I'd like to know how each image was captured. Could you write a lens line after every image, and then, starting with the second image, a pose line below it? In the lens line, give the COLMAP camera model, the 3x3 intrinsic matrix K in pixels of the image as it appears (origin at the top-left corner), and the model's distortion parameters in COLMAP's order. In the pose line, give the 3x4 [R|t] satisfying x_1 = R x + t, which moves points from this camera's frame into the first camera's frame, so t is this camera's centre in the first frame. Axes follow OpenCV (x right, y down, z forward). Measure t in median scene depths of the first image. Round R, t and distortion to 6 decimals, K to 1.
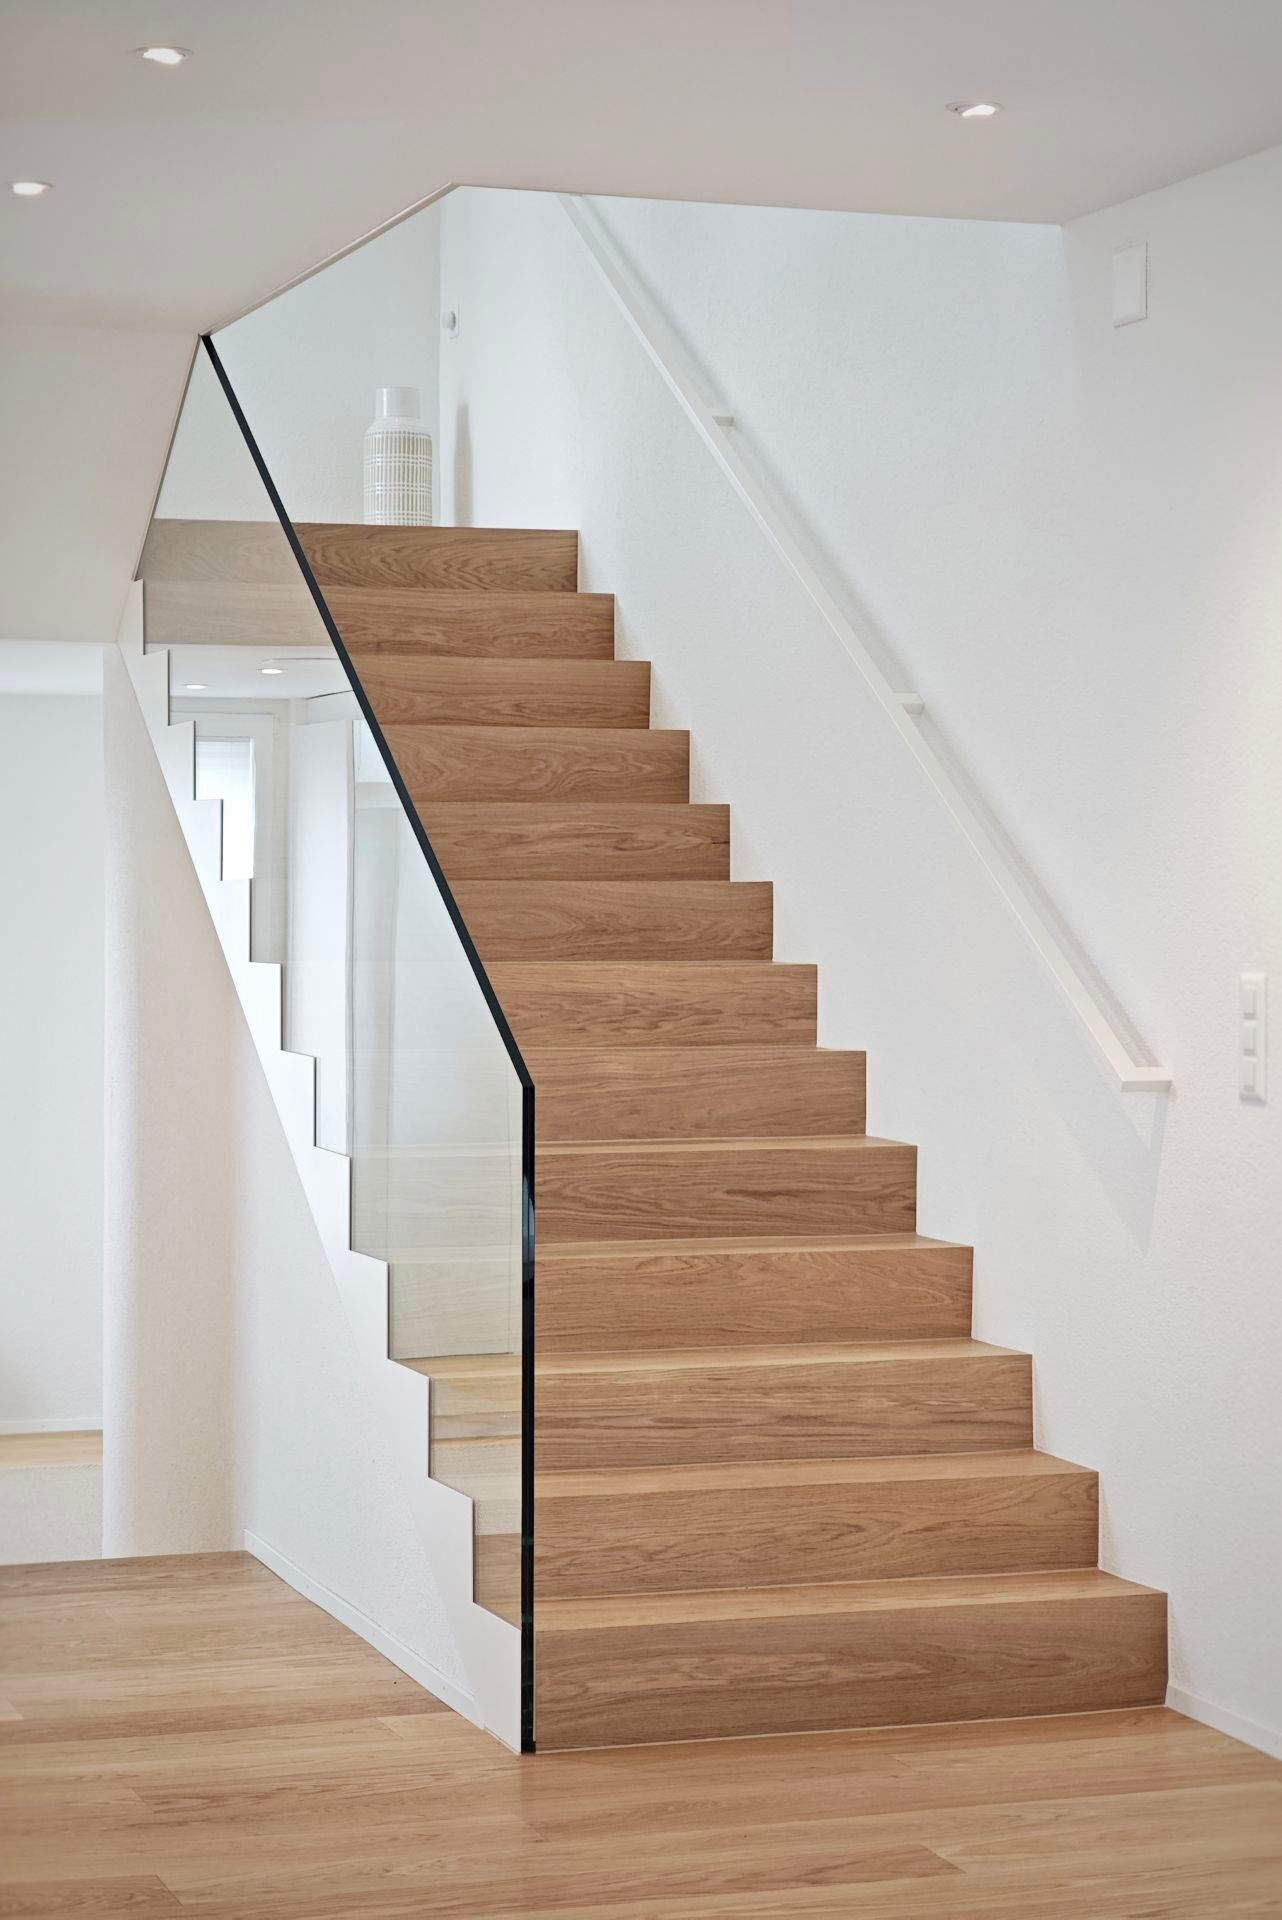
lens RADIAL K [[3943.3, 0, 641.0], [0, 3943.3, 960.0], [0, 0, 1]] dist [0.051492, 1.816957]
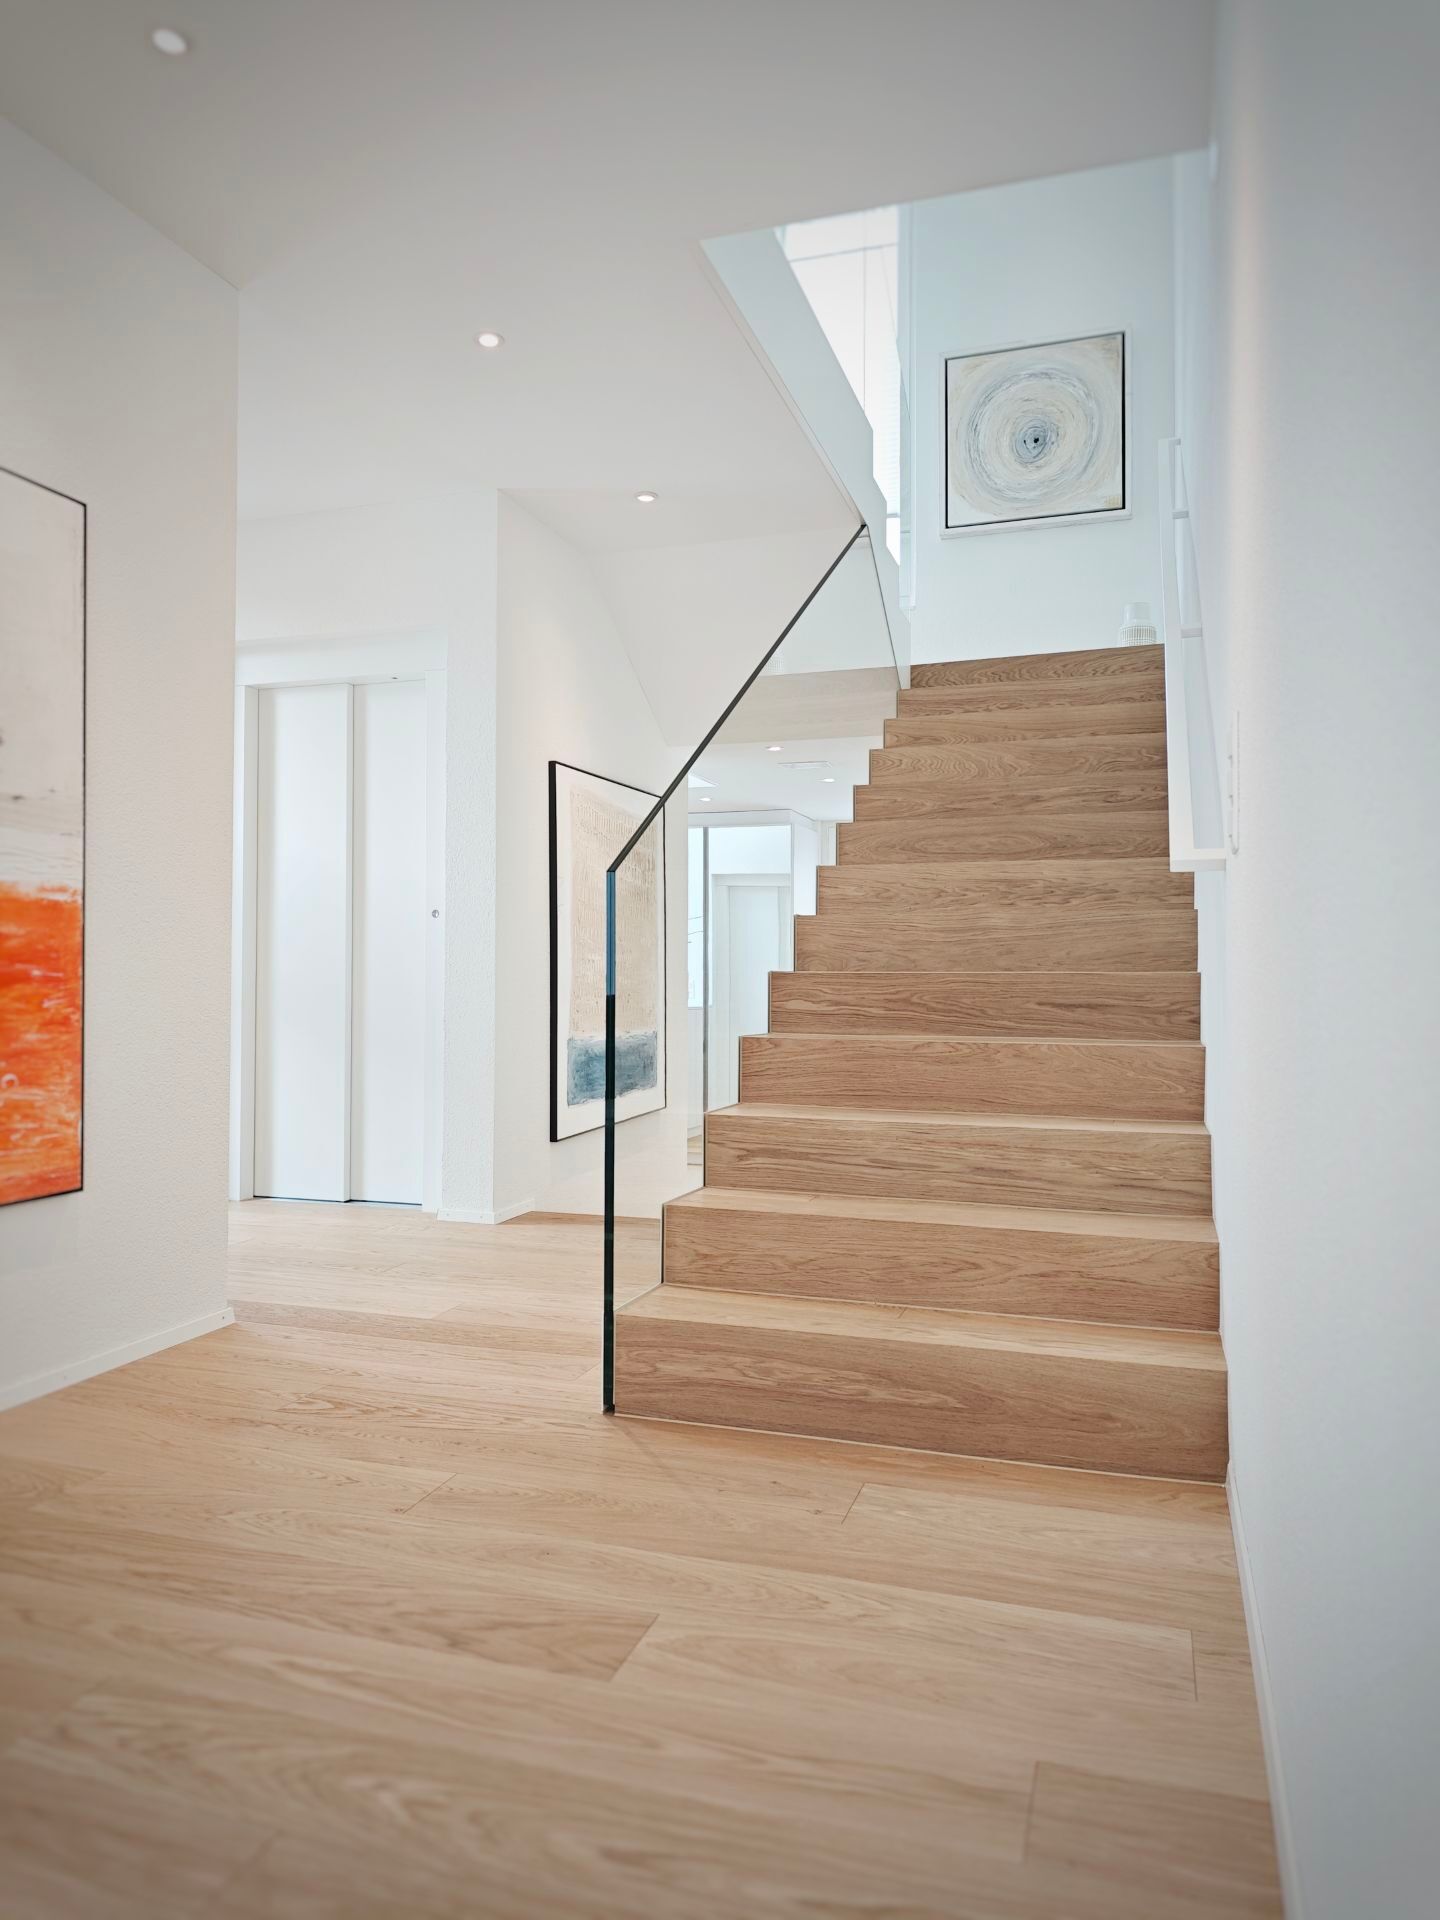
lens RADIAL K [[1293.1, 0, 720.0], [0, 1293.1, 960.0], [0, 0, 1]] dist [0.032889, -0.001860]
pose [[0.799471, -0.009147, -0.600635, 0.218109], [-0.016460, 0.999175, -0.037125, 0.067354], [0.600479, 0.039567, 0.798661, 0.627989]]
